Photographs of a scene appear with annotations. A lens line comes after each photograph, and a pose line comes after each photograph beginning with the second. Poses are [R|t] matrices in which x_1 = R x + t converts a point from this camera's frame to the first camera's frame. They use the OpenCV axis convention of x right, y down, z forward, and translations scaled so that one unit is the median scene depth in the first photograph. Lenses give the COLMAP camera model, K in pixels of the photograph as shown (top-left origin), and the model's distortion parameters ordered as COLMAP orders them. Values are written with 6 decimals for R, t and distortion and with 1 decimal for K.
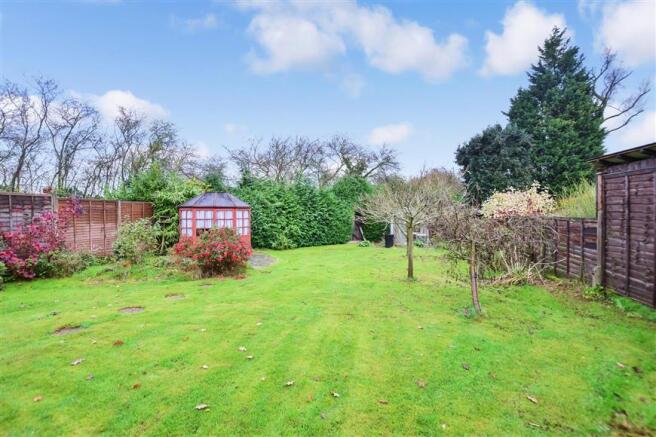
lens RADIAL K [[285.1, 0, 327.8], [0, 285.1, 216.5], [0, 0, 1]] dist [-0.031640, -0.000307]
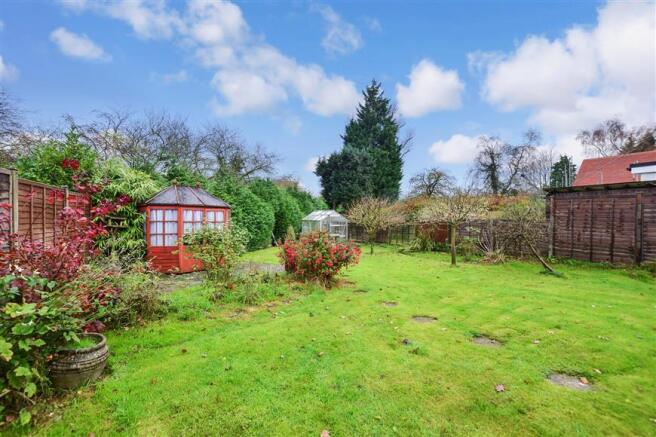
lens RADIAL K [[285.1, 0, 328.6], [0, 285.1, 217.9], [0, 0, 1]] dist [-0.031640, -0.000307]
pose [[0.772840, 0.008096, 0.634549, -0.290723], [-0.001798, 0.999943, -0.010569, 0.003091], [-0.634598, 0.007027, 0.772810, 0.099847]]
